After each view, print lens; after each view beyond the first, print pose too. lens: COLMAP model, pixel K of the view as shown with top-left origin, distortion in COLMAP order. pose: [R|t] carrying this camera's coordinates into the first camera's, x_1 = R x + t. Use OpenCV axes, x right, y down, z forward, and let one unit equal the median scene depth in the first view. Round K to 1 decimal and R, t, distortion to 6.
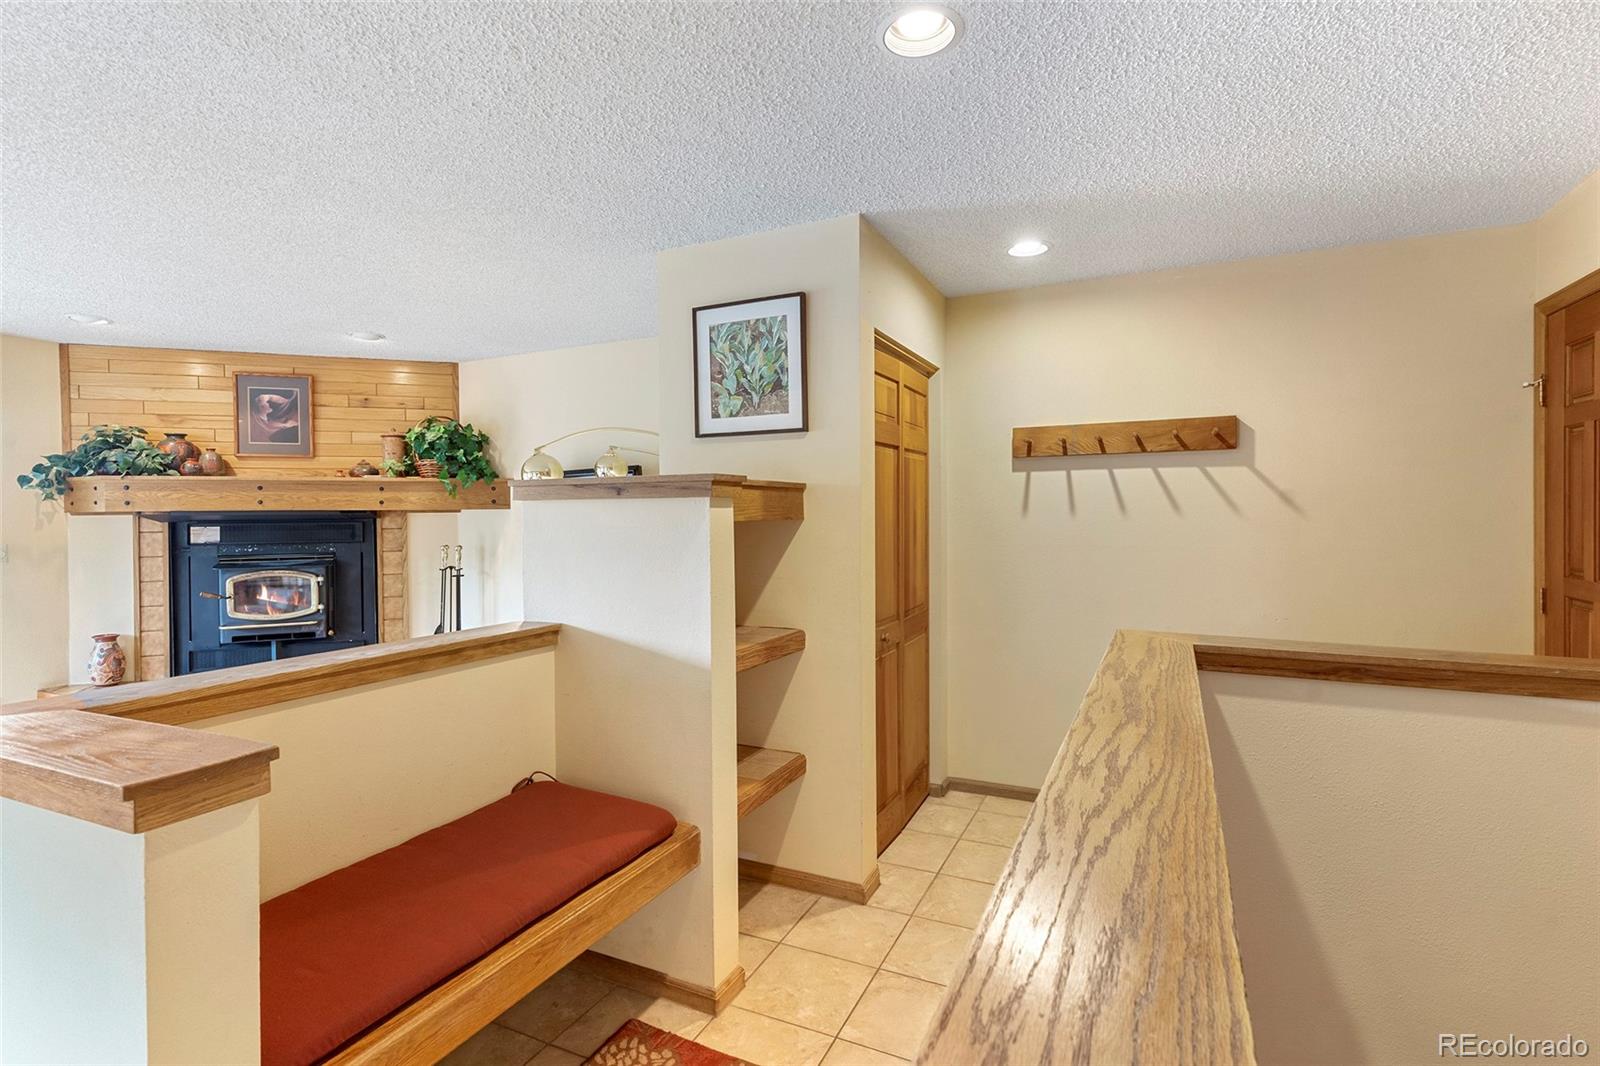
lens RADIAL K [[767.7, 0, 789.2], [0, 767.7, 487.0], [0, 0, 1]] dist [0.001187, -0.000924]
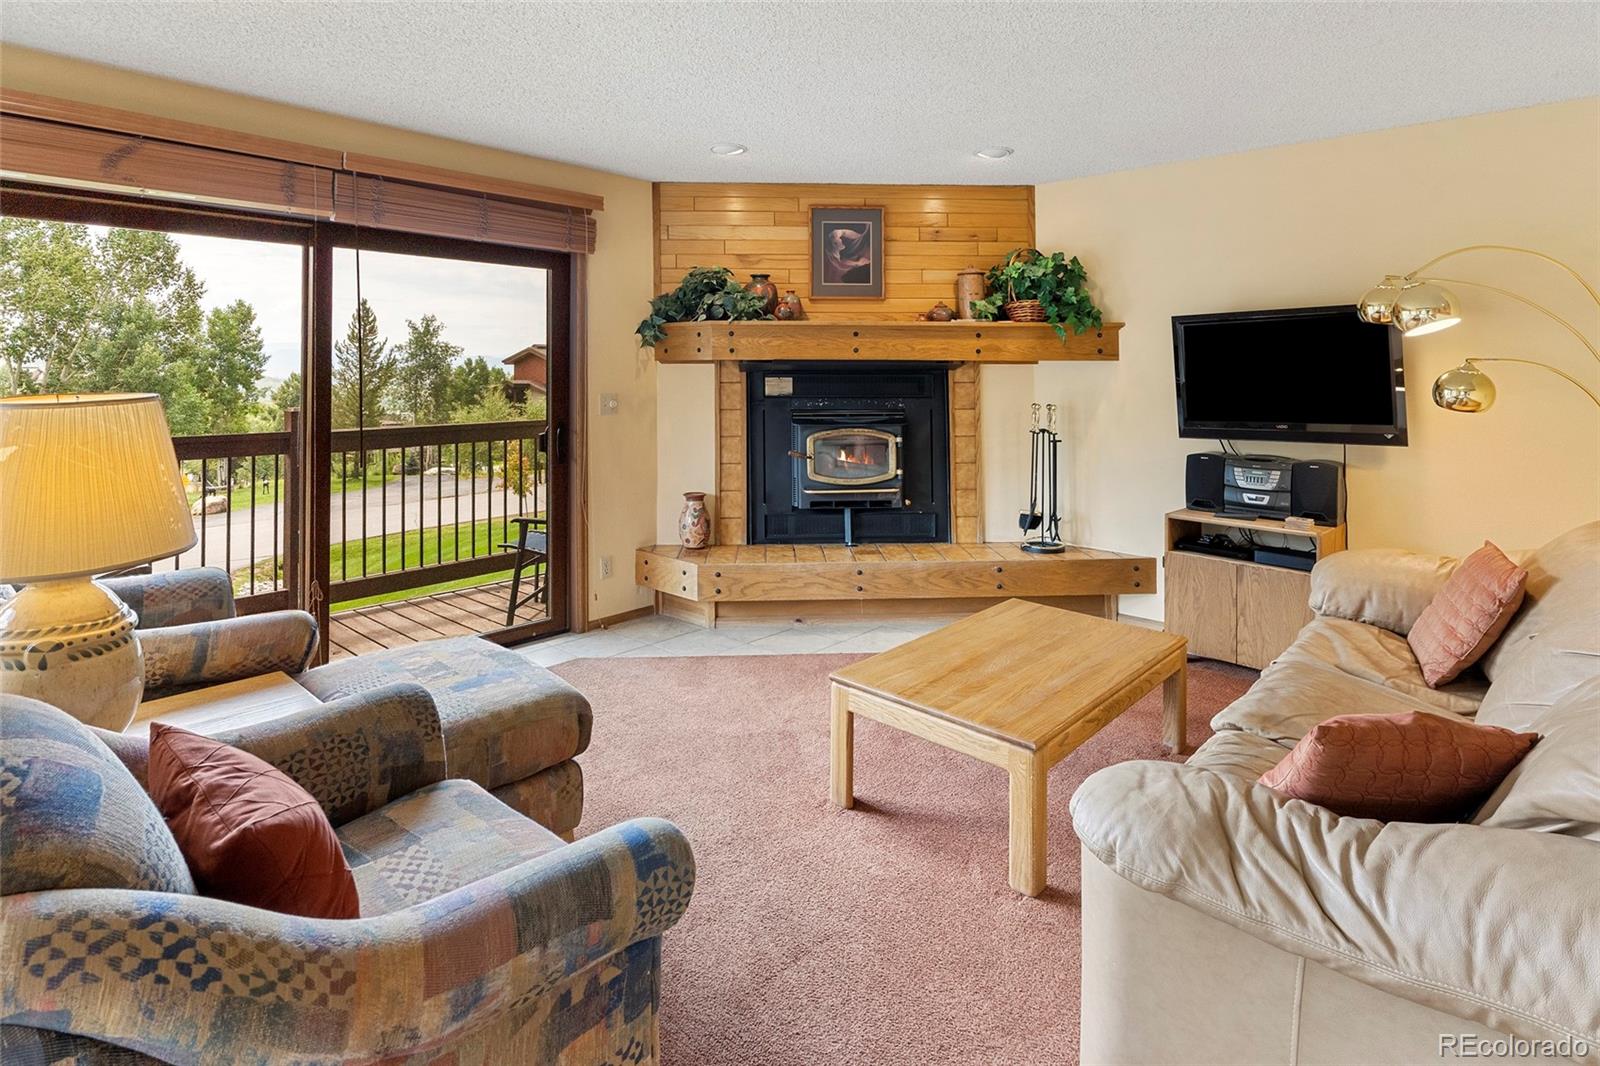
lens RADIAL K [[798.7, 0, 769.4], [0, 798.7, 314.6], [0, 0, 1]] dist [-0.005361, -0.002087]
pose [[0.958140, -0.008464, -0.286176, -0.501630], [-0.000030, 0.999560, -0.029661, 0.005634], [0.286301, 0.028428, 0.957718, 0.093580]]
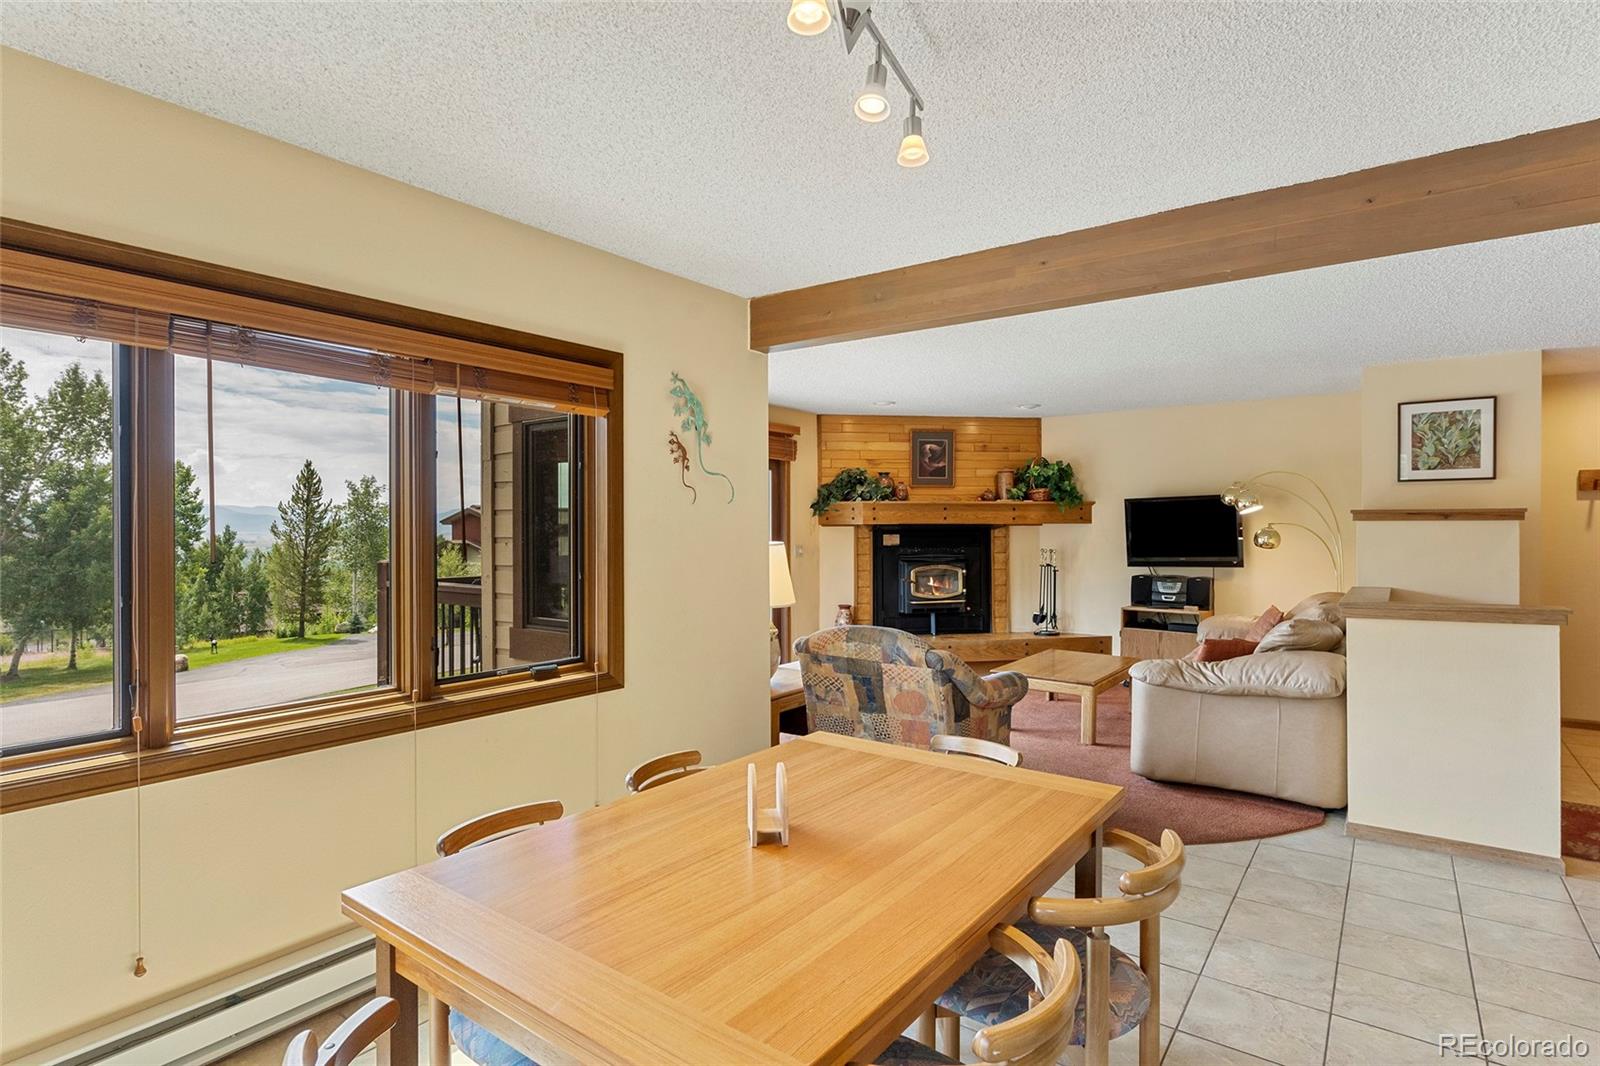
lens RADIAL K [[829.5, 0, 739.4], [0, 829.5, 490.5], [0, 0, 1]] dist [-0.009396, -0.000321]
pose [[0.982606, -0.002276, -0.185690, -0.751763], [0.001291, 0.999984, -0.005427, -0.024994], [0.185700, 0.005093, 0.982593, -0.627542]]
